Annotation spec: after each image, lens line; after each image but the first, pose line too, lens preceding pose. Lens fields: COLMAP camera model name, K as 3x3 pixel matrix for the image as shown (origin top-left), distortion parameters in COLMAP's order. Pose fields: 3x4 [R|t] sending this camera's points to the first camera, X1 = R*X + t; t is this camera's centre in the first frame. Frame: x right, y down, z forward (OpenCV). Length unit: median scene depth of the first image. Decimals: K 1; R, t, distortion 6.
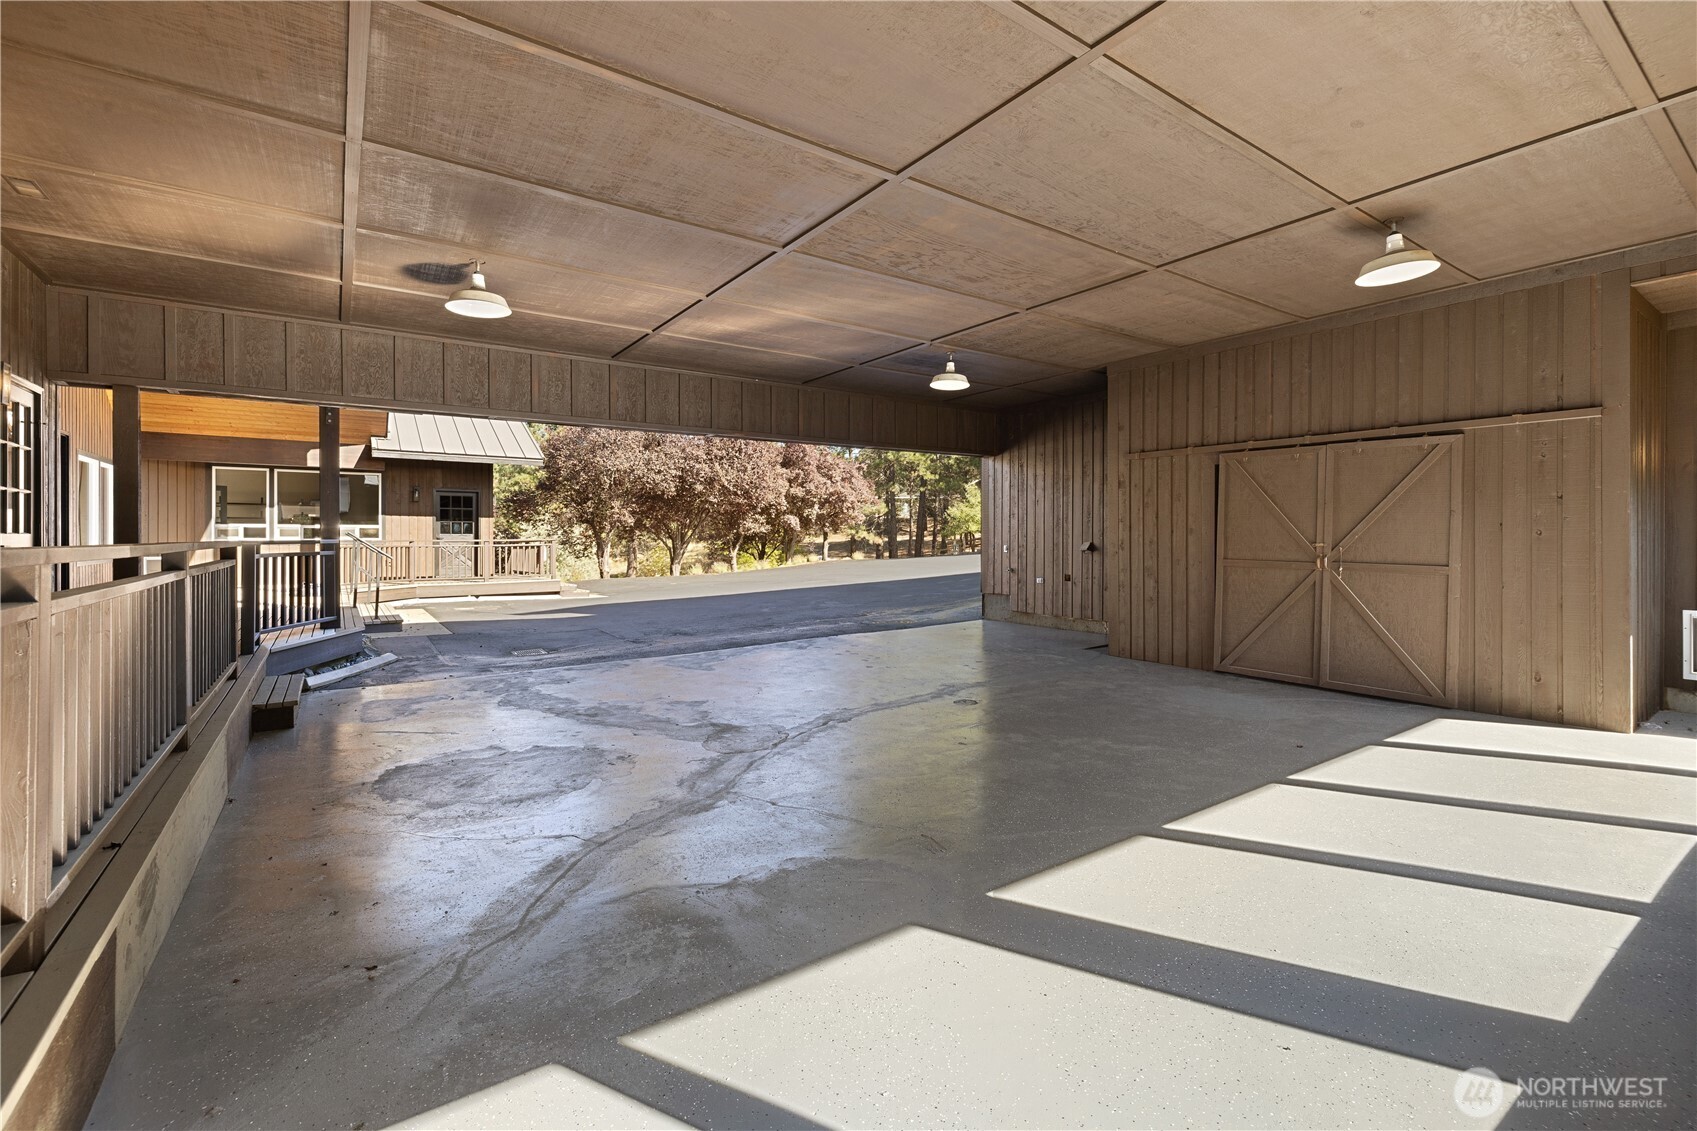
lens RADIAL K [[718.5, 0, 835.6], [0, 718.5, 535.3], [0, 0, 1]] dist [0.000205, 0.000202]
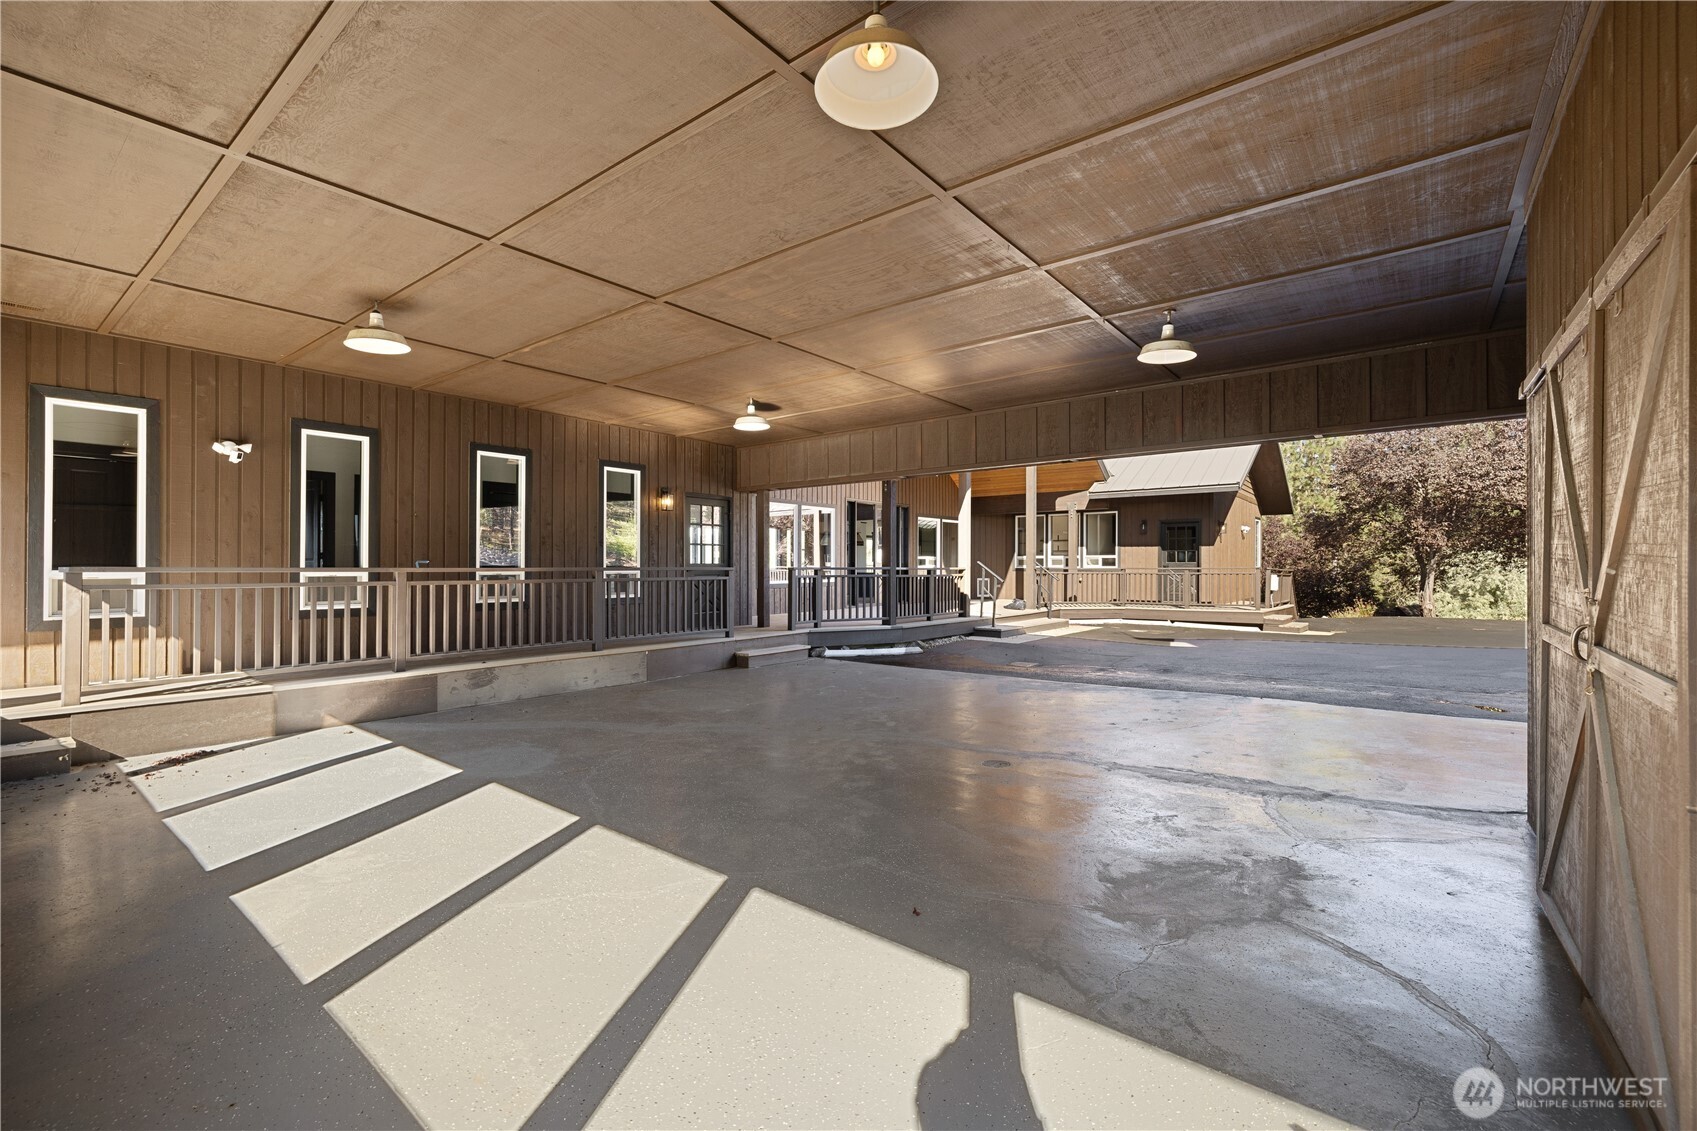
lens RADIAL K [[718.5, 0, 848.3], [0, 718.5, 565.2], [0, 0, 1]] dist [0.000205, 0.000202]
pose [[0.300732, 0.001575, -0.953708, 0.382715], [0.001477, 0.999997, 0.002117, -0.000608], [0.953708, -0.002045, 0.300728, 0.241117]]
